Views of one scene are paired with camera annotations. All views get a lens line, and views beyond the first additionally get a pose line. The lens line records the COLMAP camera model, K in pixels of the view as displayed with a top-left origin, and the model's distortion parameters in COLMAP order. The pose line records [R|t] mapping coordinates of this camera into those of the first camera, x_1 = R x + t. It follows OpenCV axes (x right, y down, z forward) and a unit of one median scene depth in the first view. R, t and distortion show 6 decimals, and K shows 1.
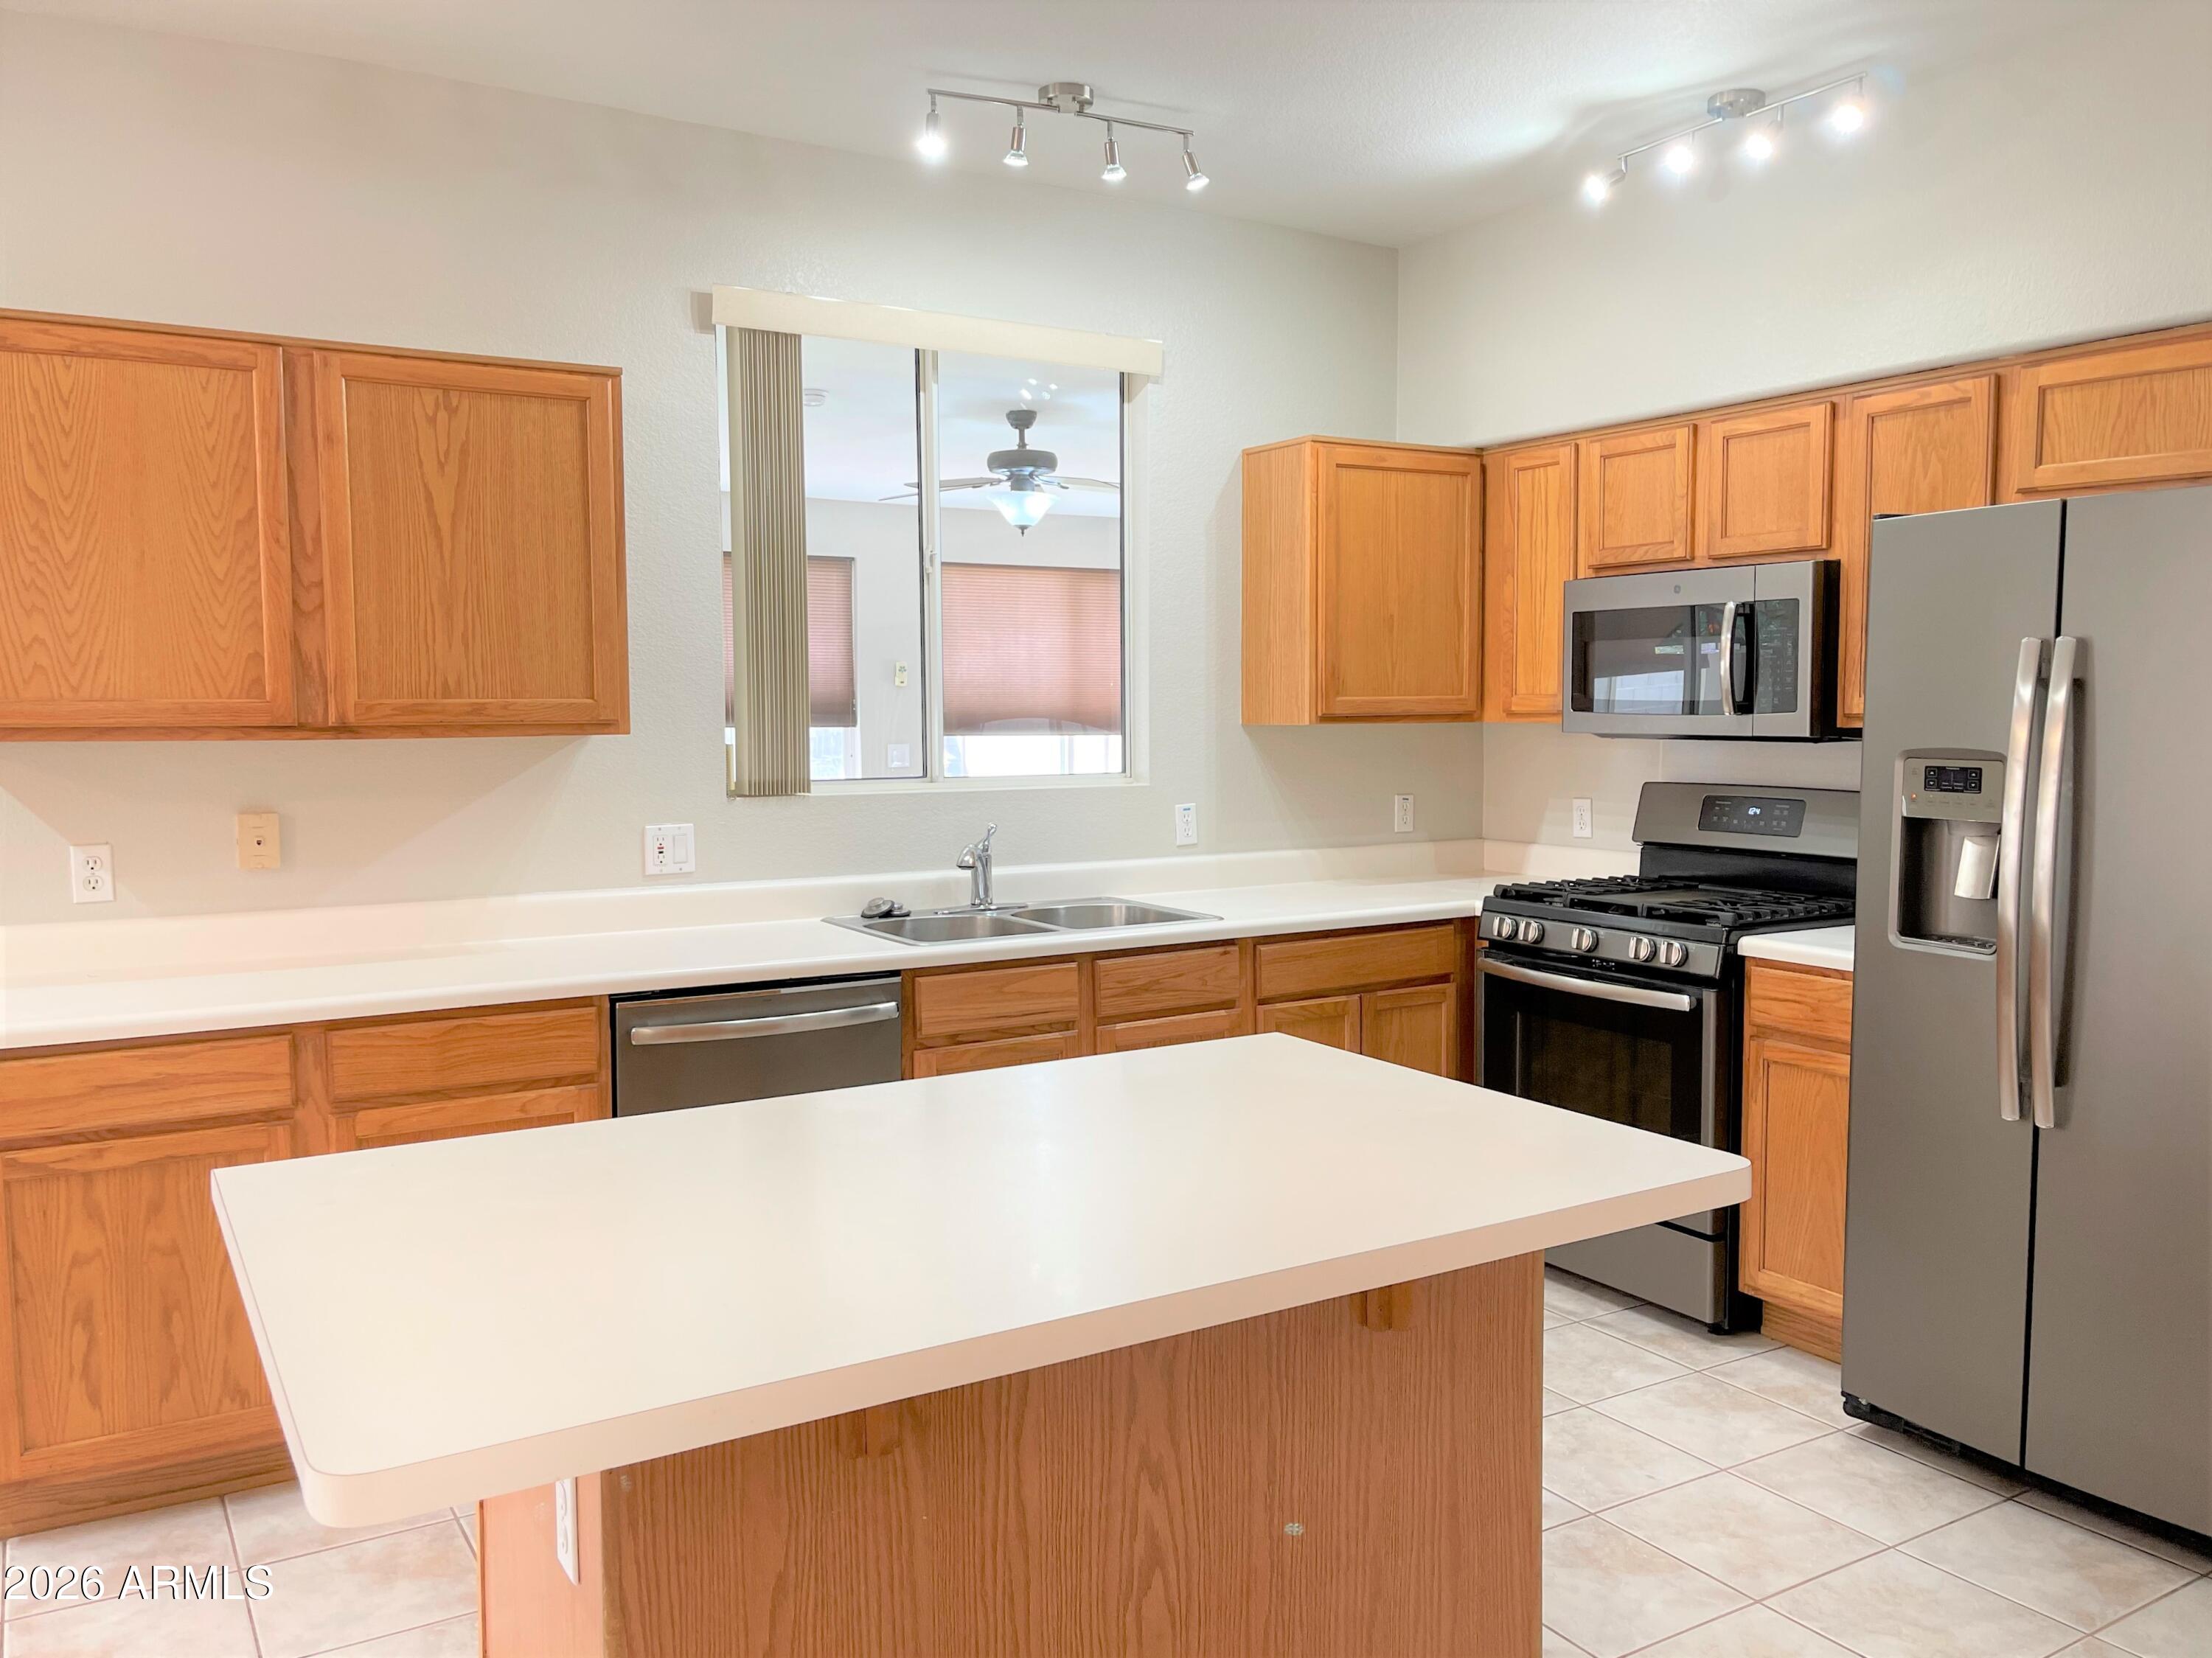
lens RADIAL K [[1698.1, 0, 1093.4], [0, 1698.1, 833.5], [0, 0, 1]] dist [0.030666, -0.014379]
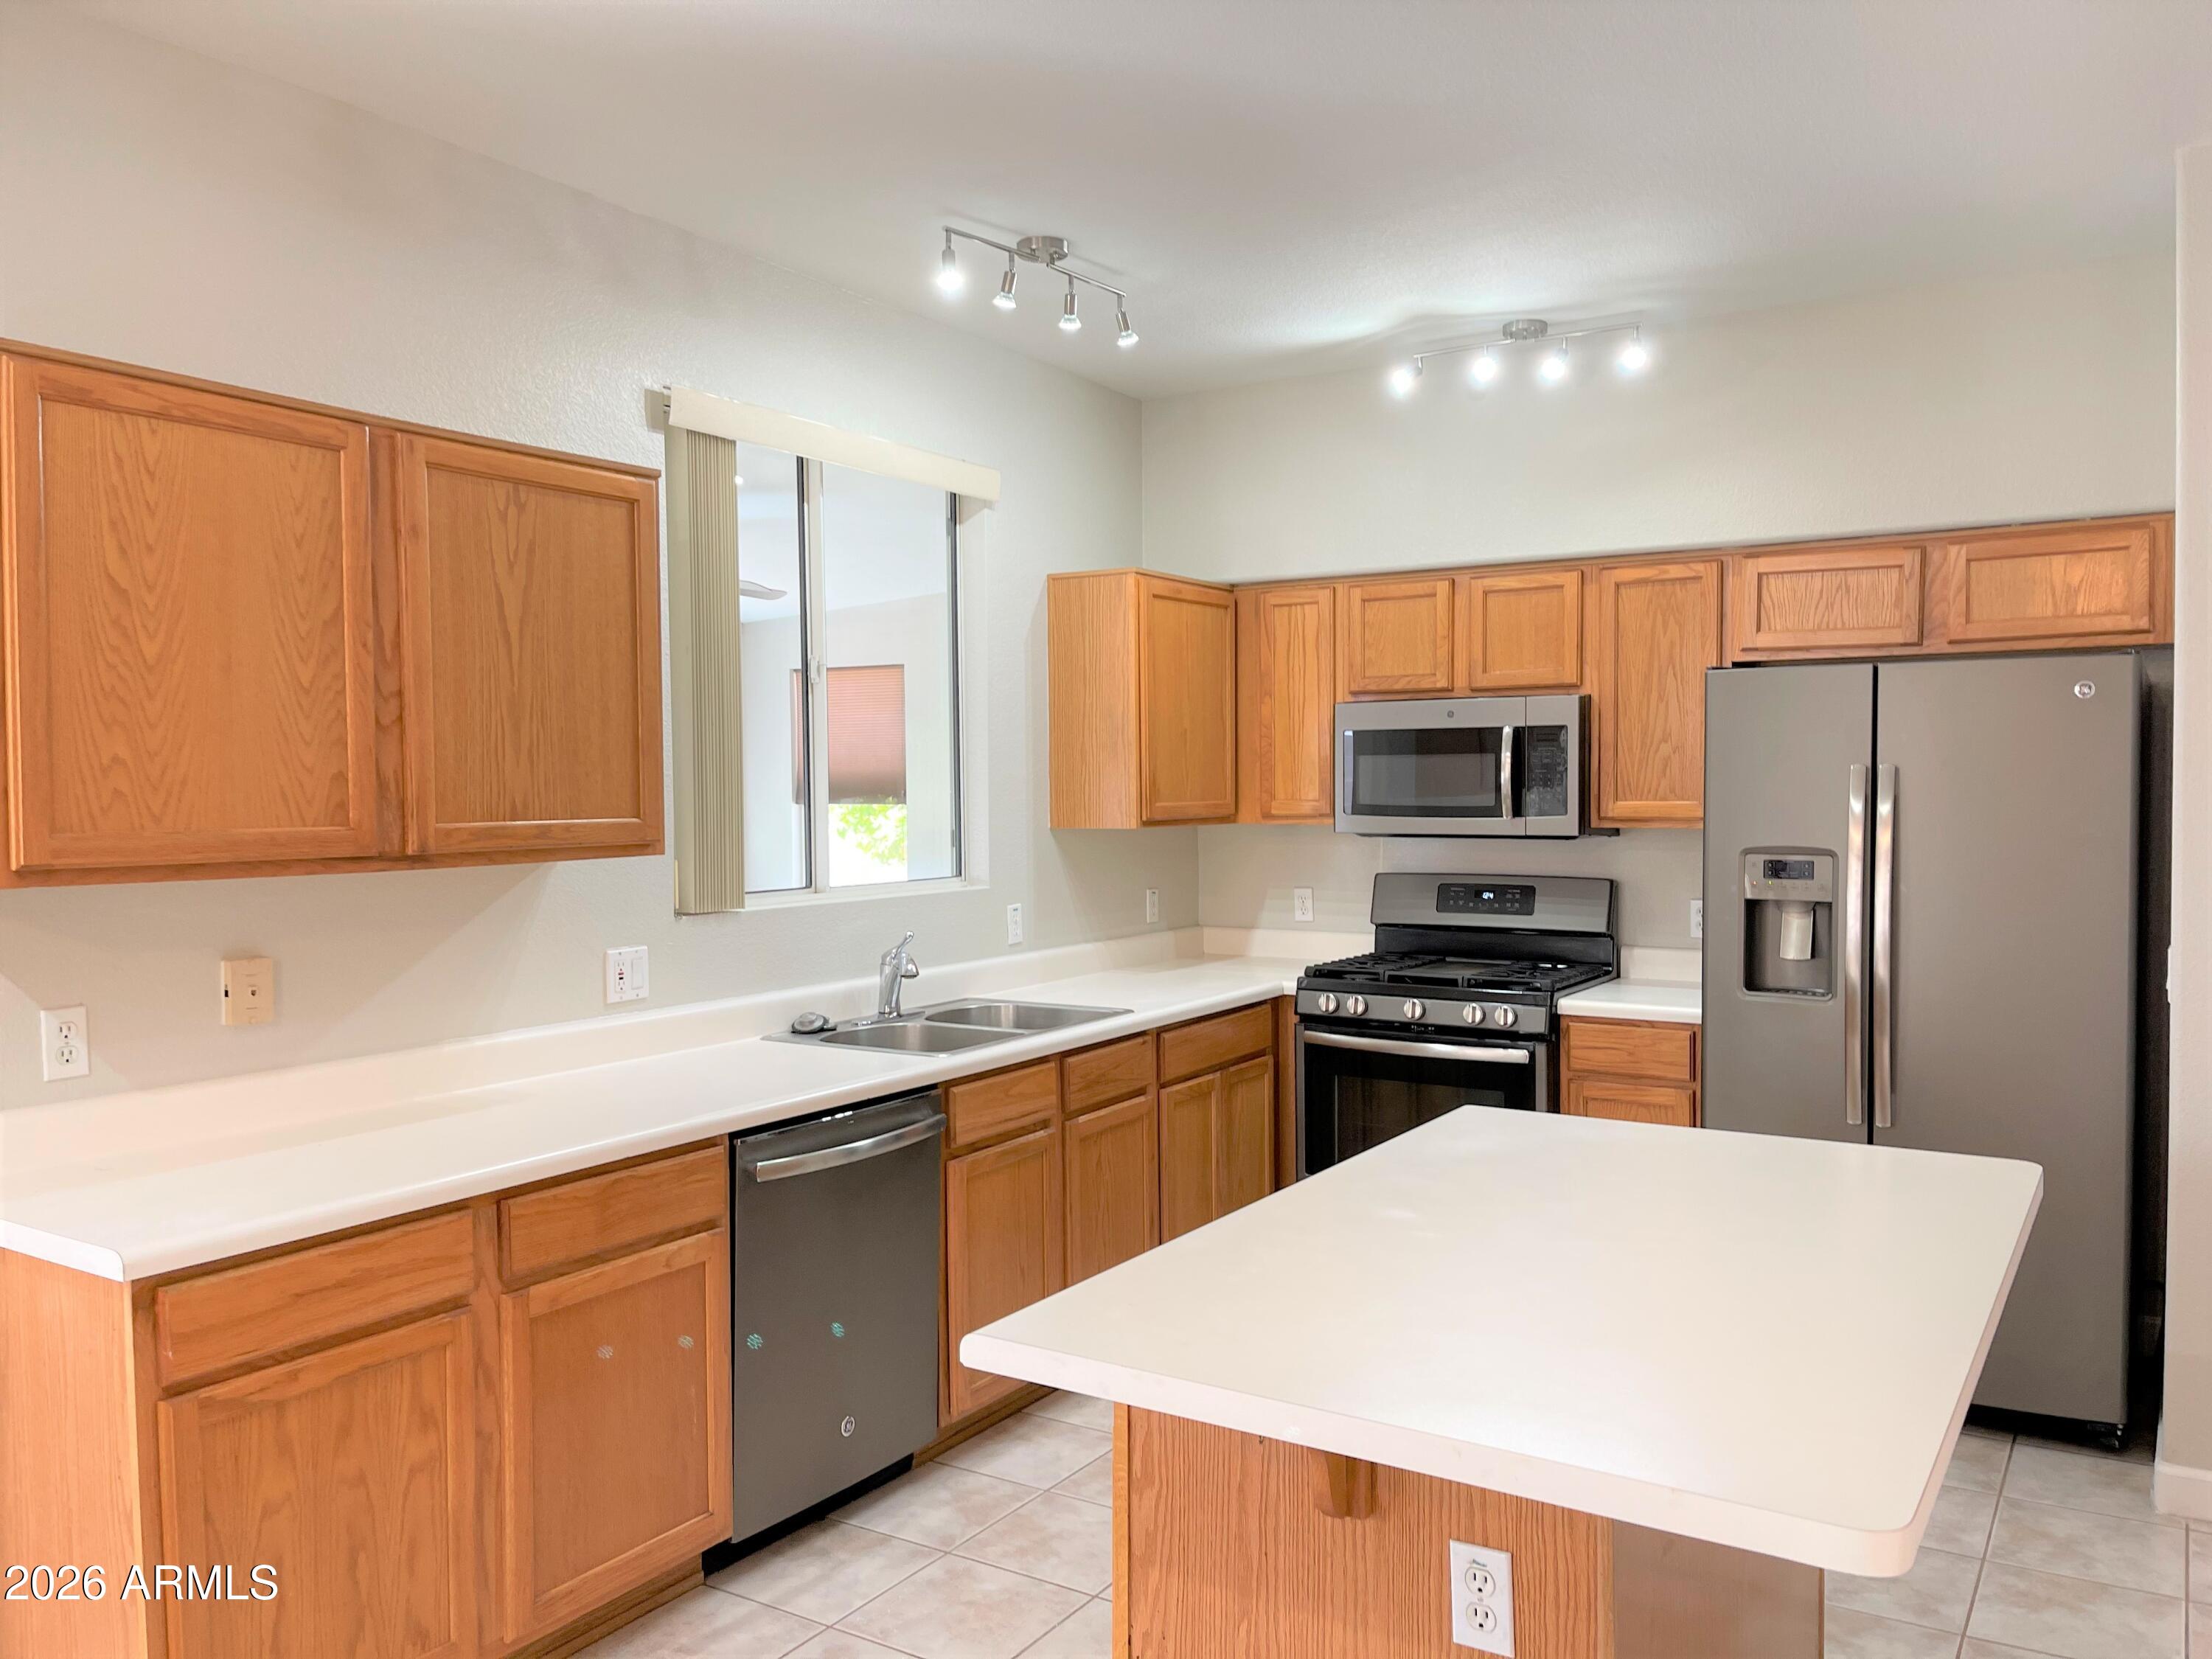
lens RADIAL K [[1698.3, 0, 991.2], [0, 1698.3, 855.4], [0, 0, 1]] dist [0.030666, -0.014379]
pose [[0.894684, -0.022478, 0.446134, -0.539846], [0.037986, 0.998944, -0.025846, -0.027177], [-0.445082, 0.040071, 0.894593, 0.077911]]
